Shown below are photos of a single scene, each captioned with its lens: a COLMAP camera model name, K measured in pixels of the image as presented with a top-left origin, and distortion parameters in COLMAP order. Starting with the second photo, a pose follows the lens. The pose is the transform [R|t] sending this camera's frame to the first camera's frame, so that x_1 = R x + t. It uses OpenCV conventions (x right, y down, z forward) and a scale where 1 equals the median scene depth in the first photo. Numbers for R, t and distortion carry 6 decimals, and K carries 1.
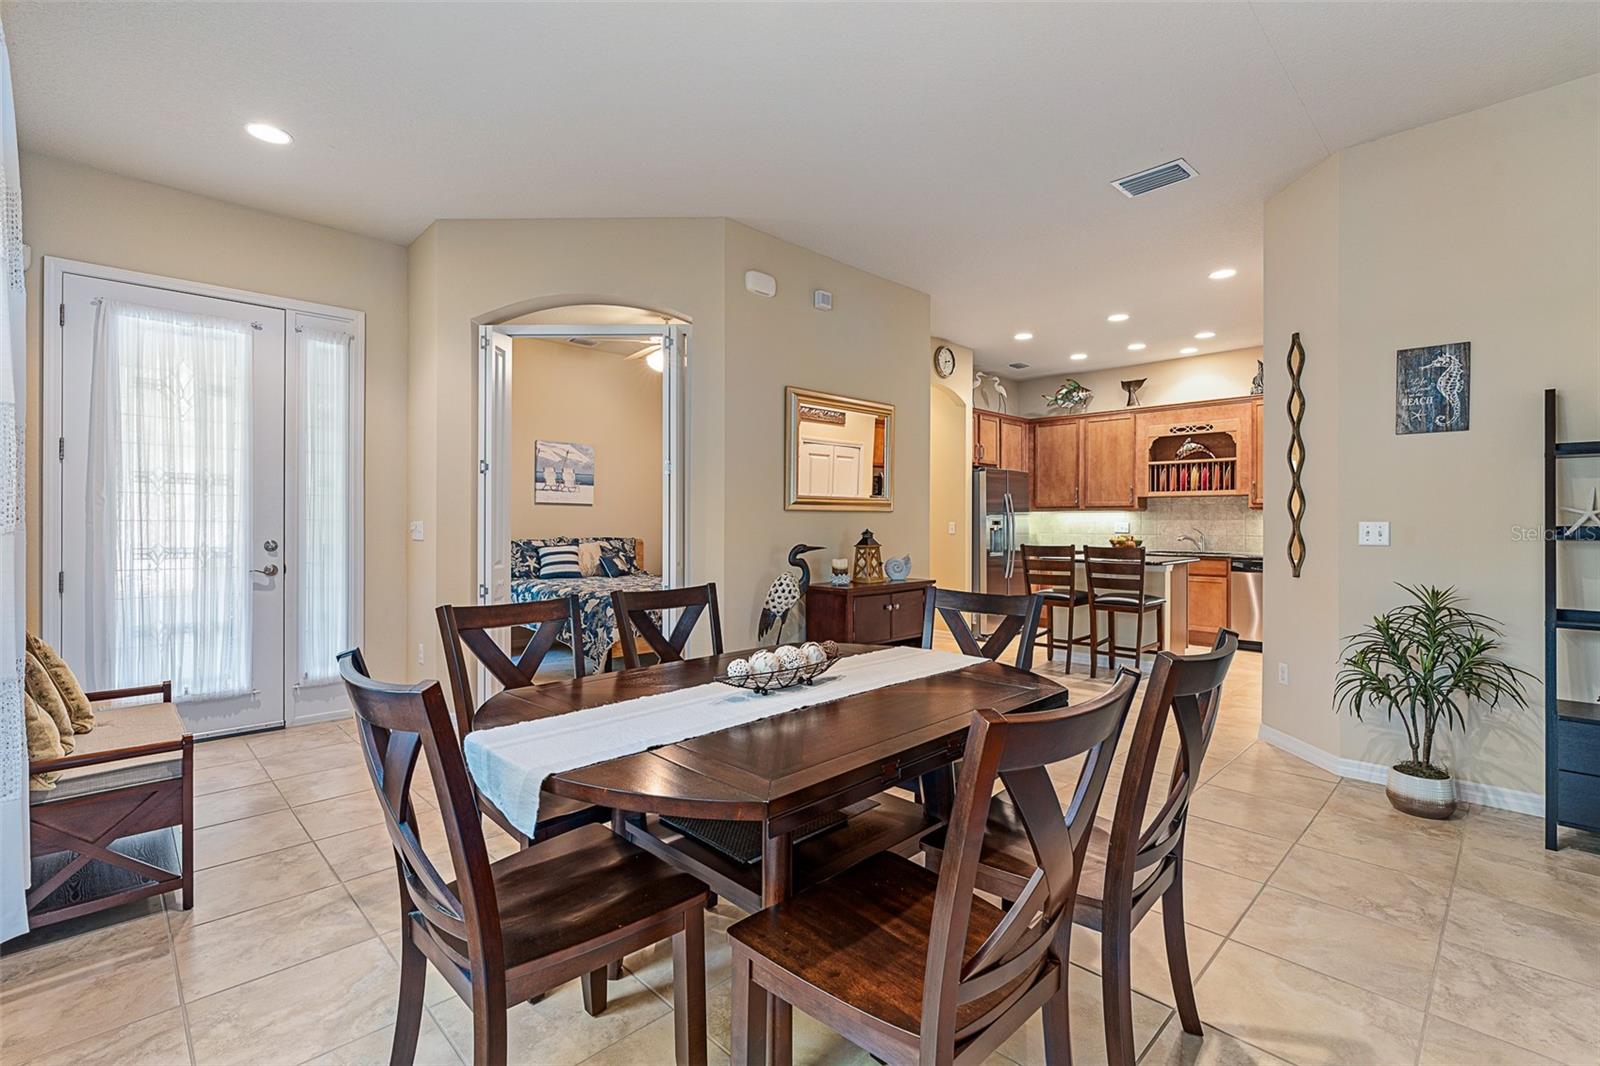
lens RADIAL K [[723.9, 0, 792.9], [0, 723.9, 525.4], [0, 0, 1]] dist [-0.010214, 0.004983]
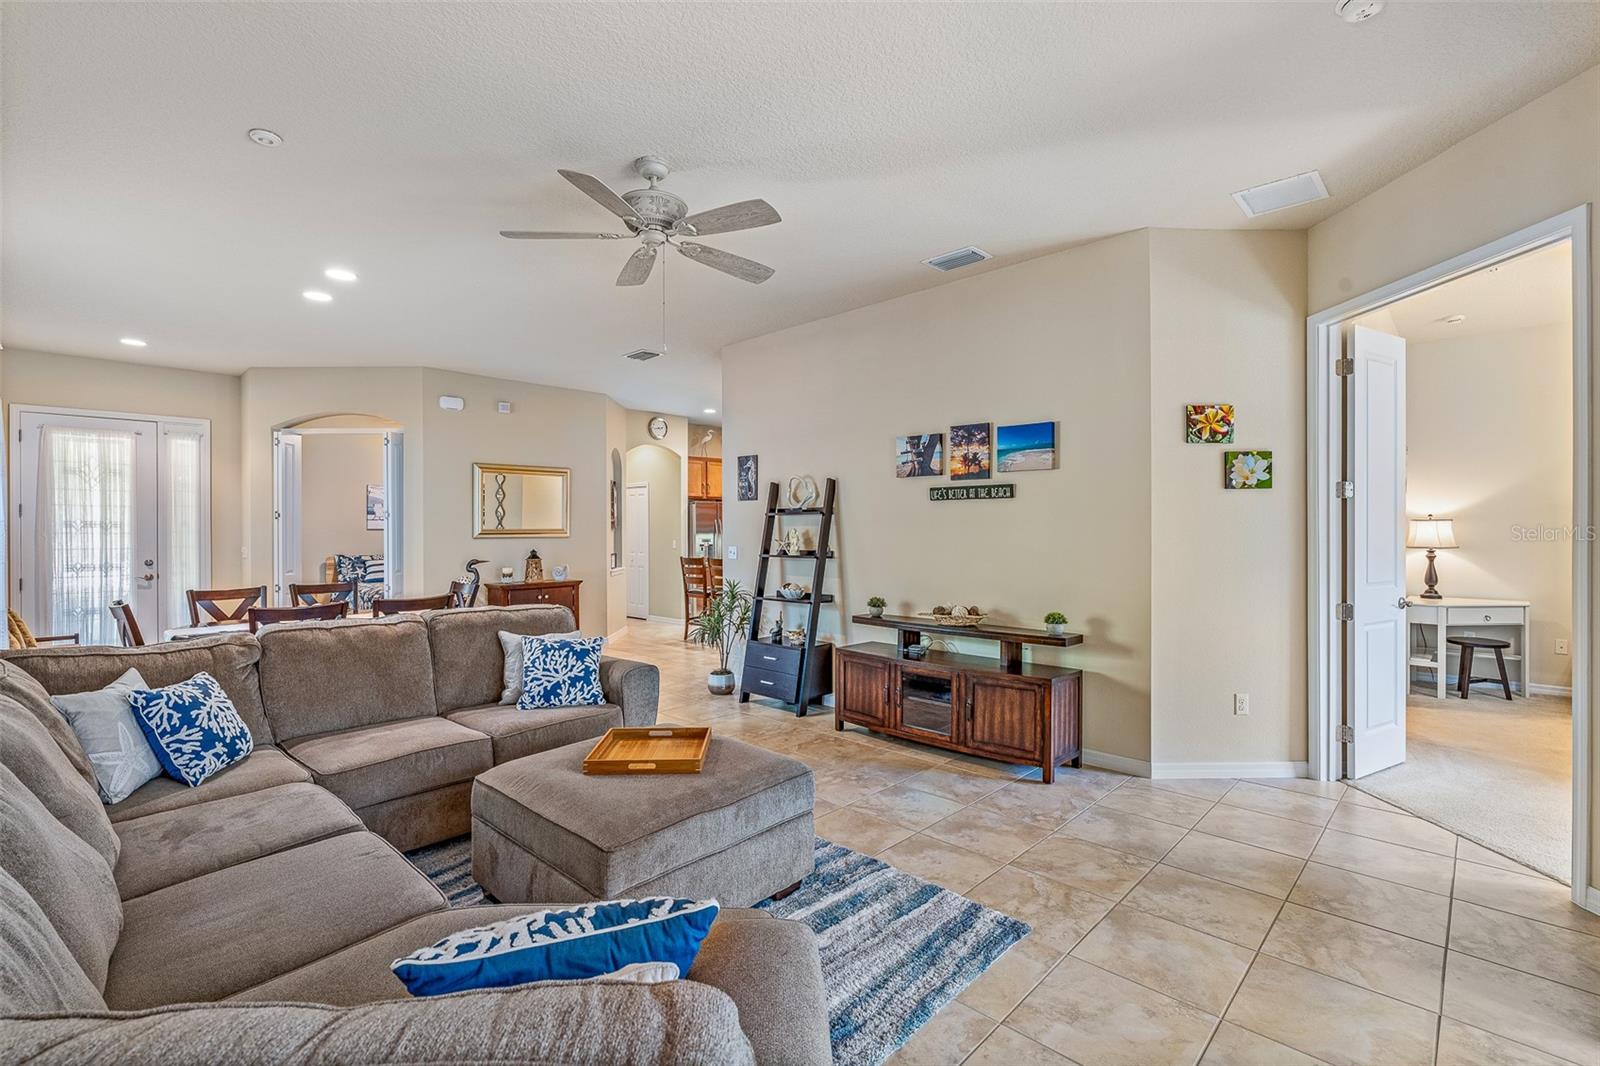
lens RADIAL K [[723.9, 0, 794.2], [0, 723.9, 533.1], [0, 0, 1]] dist [-0.010214, 0.004983]
pose [[0.999570, -0.005963, 0.028704, 0.633719], [0.005940, 0.999982, 0.000867, -0.028284], [-0.028709, -0.000696, 0.999588, -0.625603]]
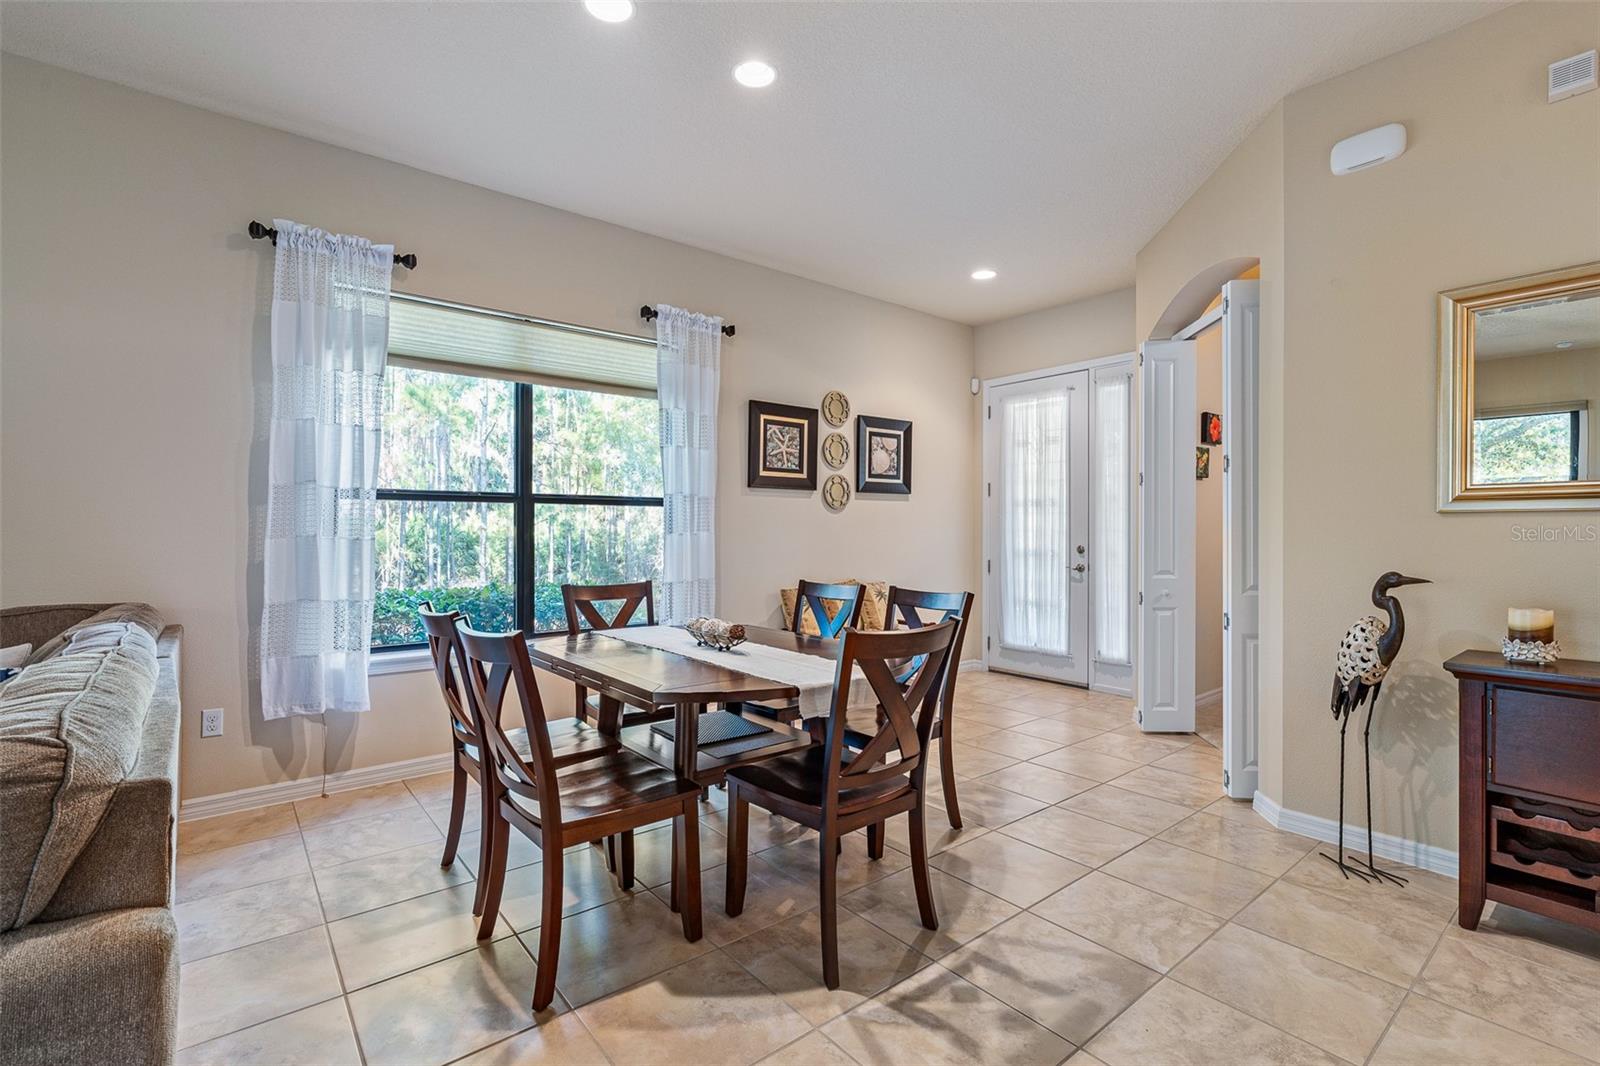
lens RADIAL K [[723.9, 0, 802.2], [0, 723.9, 534.0], [0, 0, 1]] dist [-0.010214, 0.004983]
pose [[-0.098638, 0.005724, -0.995107, 0.564532], [-0.007284, 0.999953, 0.006474, -0.004145], [0.995097, 0.007887, -0.098592, 0.531125]]
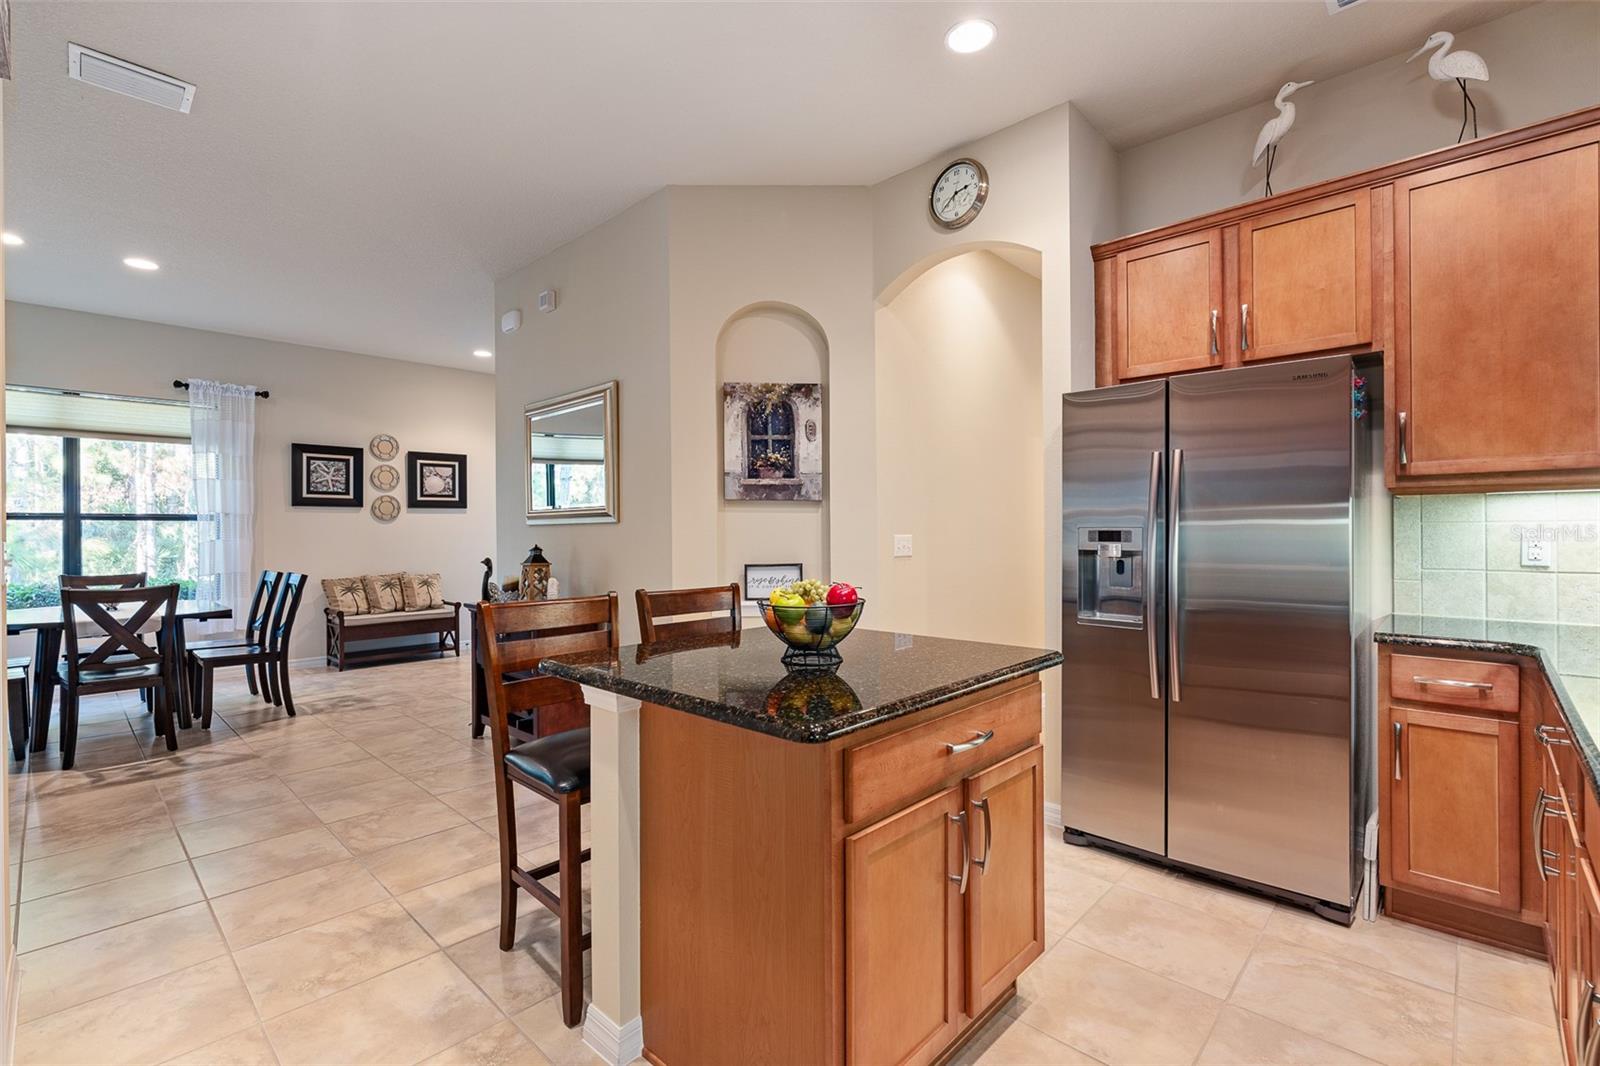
lens RADIAL K [[723.9, 0, 799.2], [0, 723.9, 530.4], [0, 0, 1]] dist [-0.010214, 0.004983]
pose [[0.031704, -0.003314, -0.999492, 0.981546], [0.002242, 0.999992, -0.003244, -0.008643], [0.999495, -0.002139, 0.031711, 1.282014]]
